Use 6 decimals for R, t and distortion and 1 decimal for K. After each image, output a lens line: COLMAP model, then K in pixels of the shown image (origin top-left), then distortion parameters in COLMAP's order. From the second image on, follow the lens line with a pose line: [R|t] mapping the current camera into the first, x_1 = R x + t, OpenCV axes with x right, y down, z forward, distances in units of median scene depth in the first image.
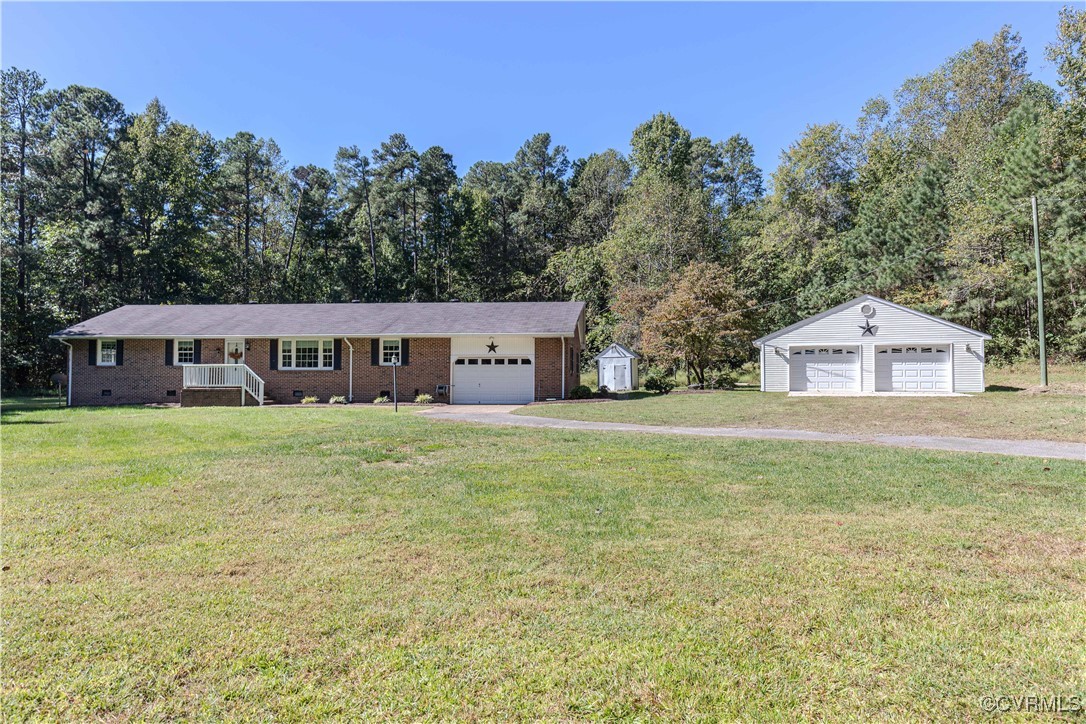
lens RADIAL K [[664.3, 0, 550.7], [0, 664.3, 362.6], [0, 0, 1]] dist [0.005422, -0.006791]
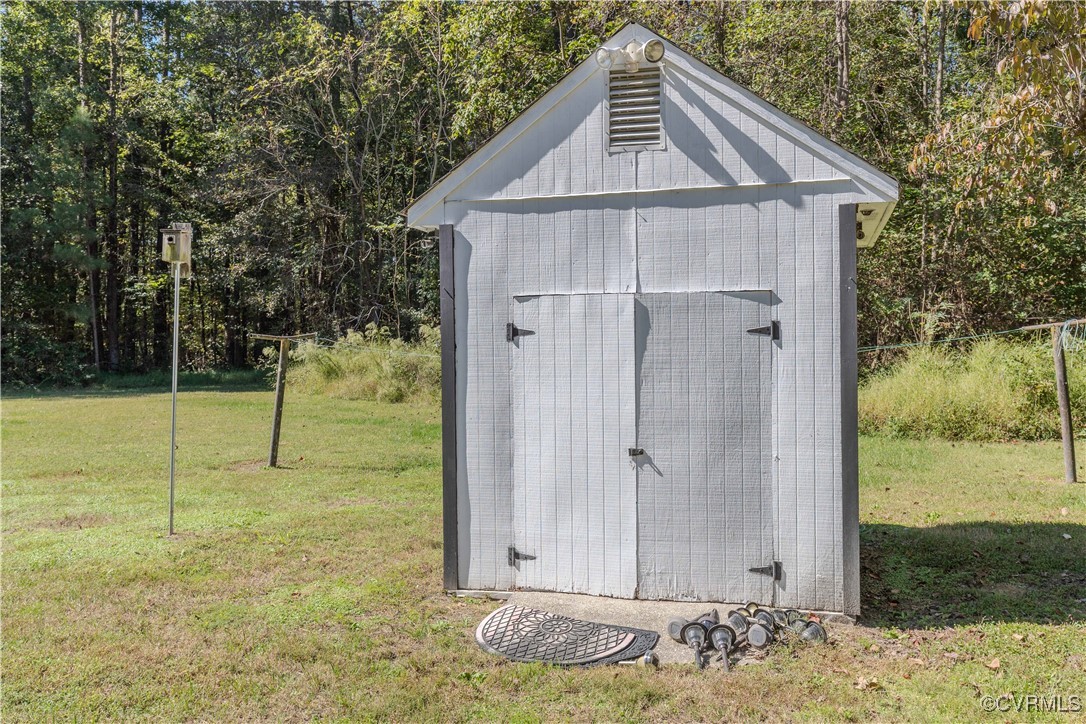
lens RADIAL K [[972.7, 0, 543.7], [0, 972.7, 358.8], [0, 0, 1]] dist [-0.001616, -0.000173]
pose [[0.999218, 0.003860, 0.039355, 0.079075], [-0.005415, 0.999205, 0.039498, 0.007000], [-0.039171, -0.039680, 0.998444, 0.876081]]
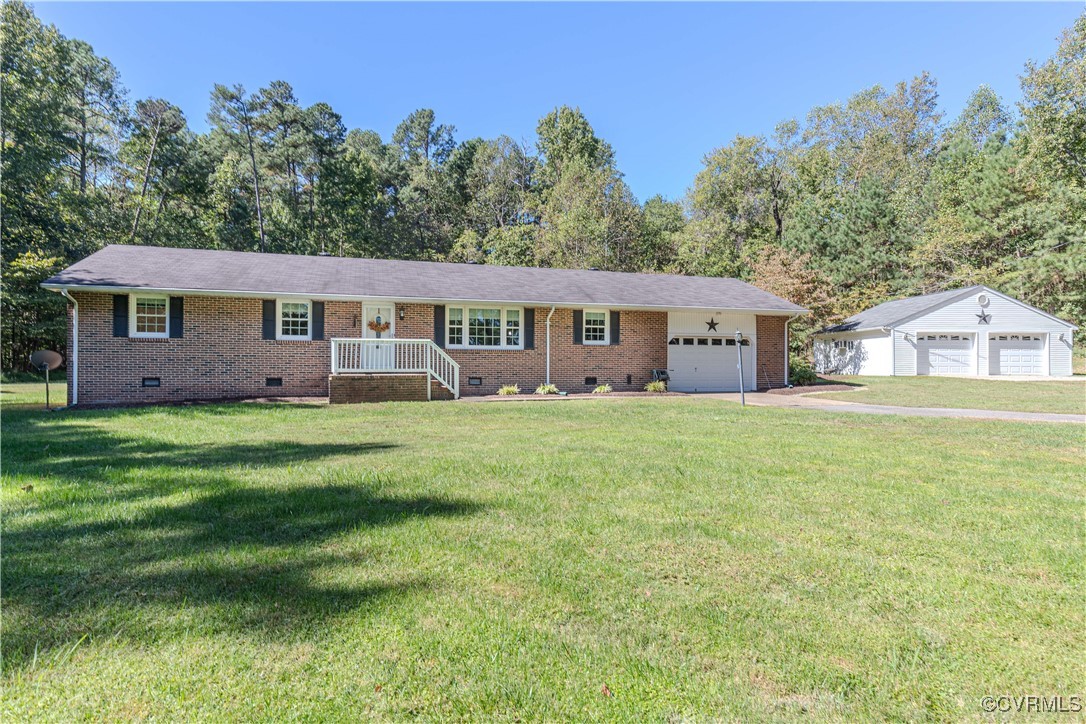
lens RADIAL K [[593.6, 0, 550.4], [0, 593.6, 364.0], [0, 0, 1]] dist [0.003680, -0.001176]
pose [[0.927080, 0.002907, 0.374852, -0.338192], [-0.013785, 0.999558, 0.026341, 0.005741], [-0.374610, -0.029588, 0.926710, 0.225465]]
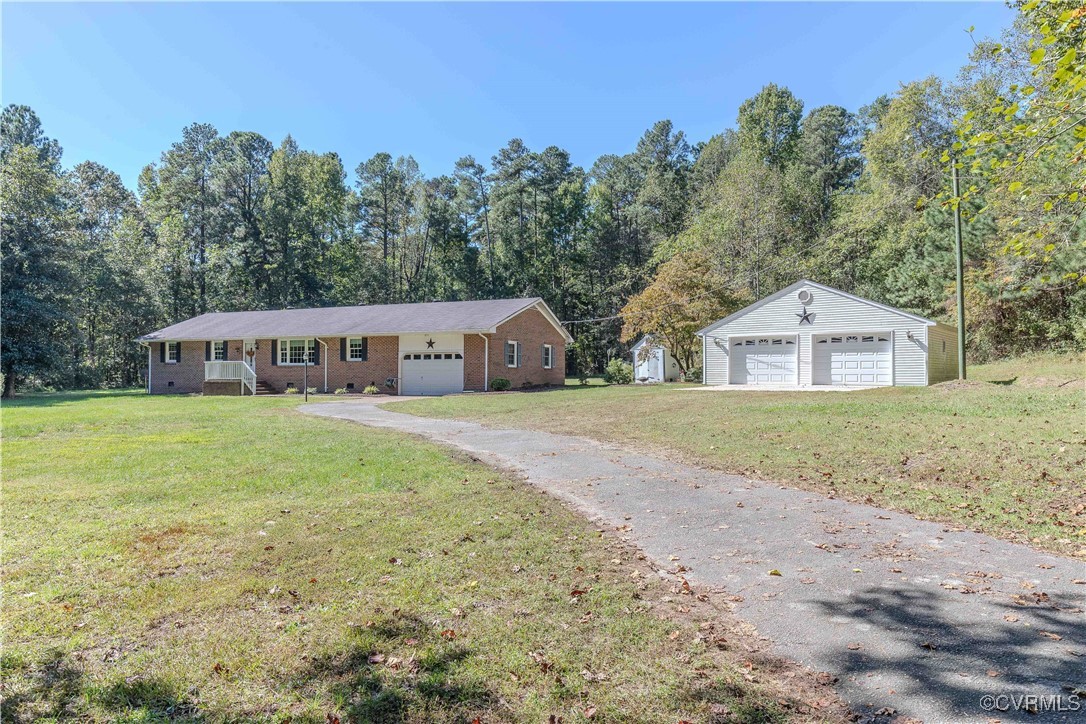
lens RADIAL K [[664.3, 0, 554.8], [0, 664.3, 363.9], [0, 0, 1]] dist [0.005422, -0.006791]
pose [[0.951718, -0.006616, -0.306903, 0.267320], [0.012010, 0.999805, 0.015691, -0.002702], [0.306740, -0.018619, 0.951611, 0.010291]]
